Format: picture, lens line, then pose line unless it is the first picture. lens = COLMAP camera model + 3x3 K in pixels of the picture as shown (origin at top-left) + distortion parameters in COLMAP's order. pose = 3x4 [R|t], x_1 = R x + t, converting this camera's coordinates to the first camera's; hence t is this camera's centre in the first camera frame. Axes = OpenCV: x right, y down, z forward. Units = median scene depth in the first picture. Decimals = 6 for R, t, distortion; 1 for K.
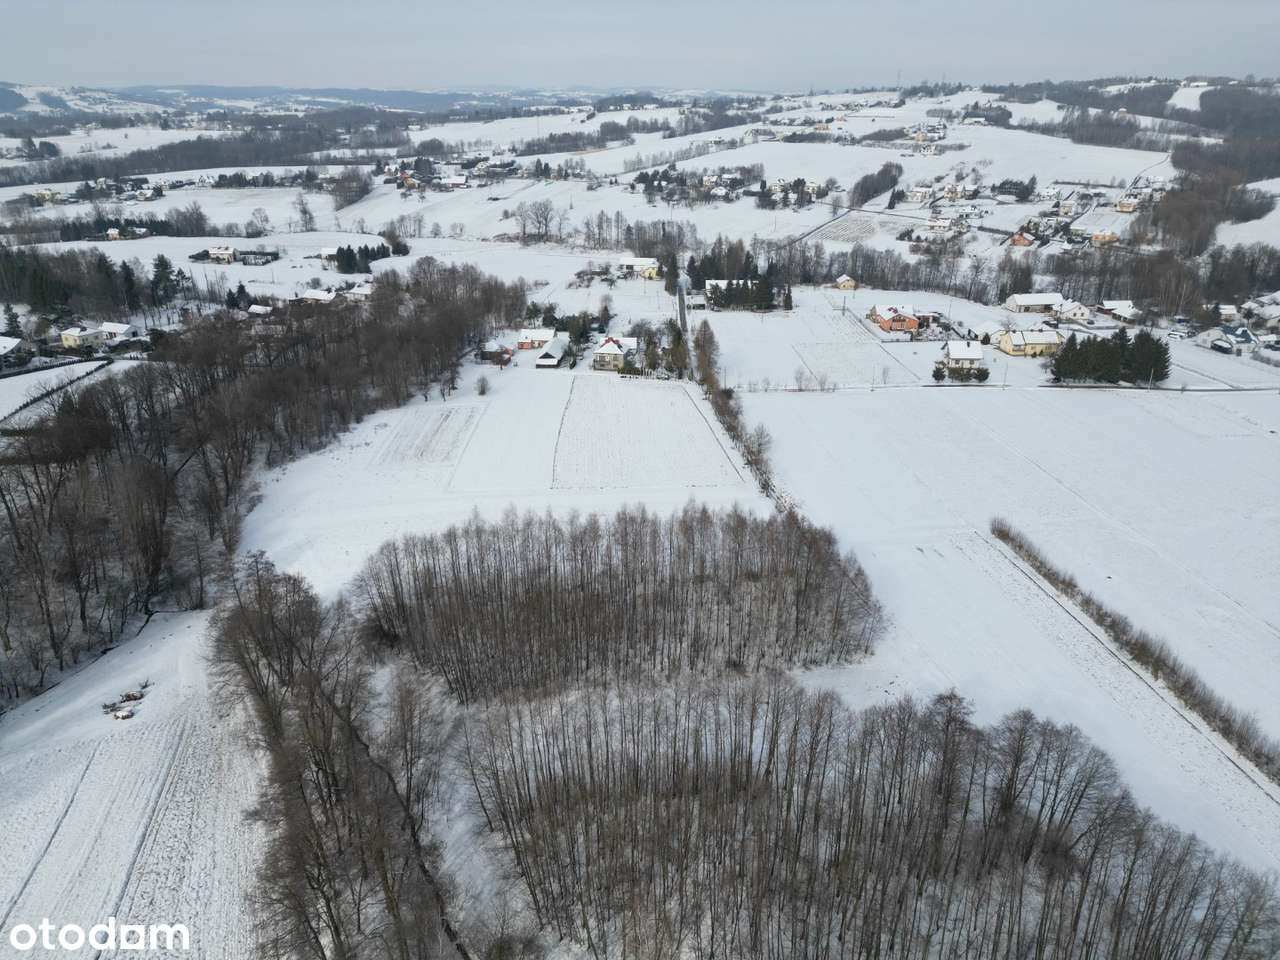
lens RADIAL K [[941.7, 0, 640.0], [0, 941.7, 480.0], [0, 0, 1]] dist [0.006019, 0.006852]
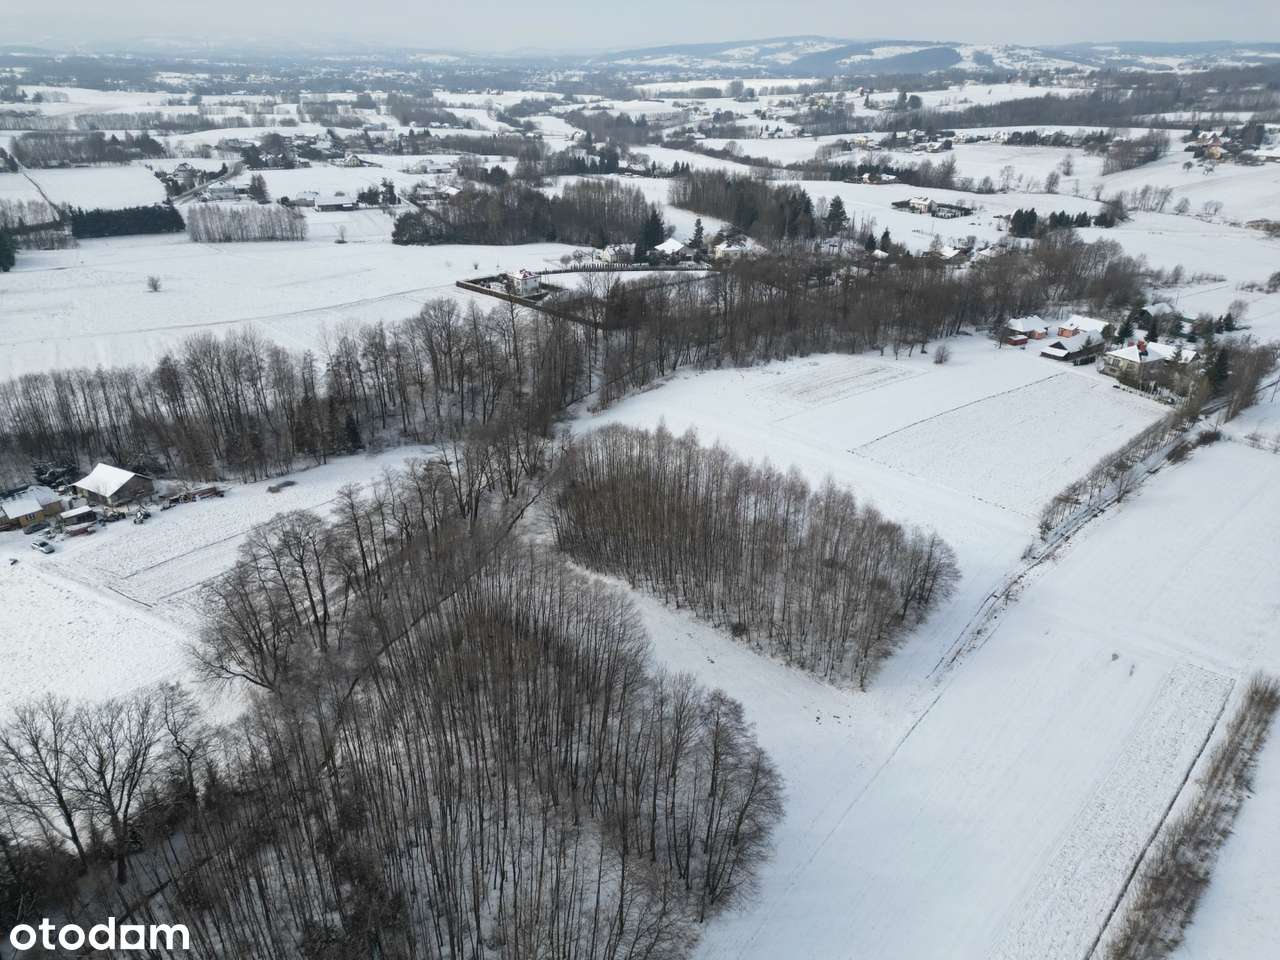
lens RADIAL K [[890.1, 0, 635.8], [0, 890.1, 477.1], [0, 0, 1]] dist [0.090108, -0.090485]
pose [[0.615289, 0.333431, -0.714313, 0.215873], [-0.296211, 0.937529, 0.182478, -0.033351], [0.730533, 0.099311, 0.675618, 0.071694]]
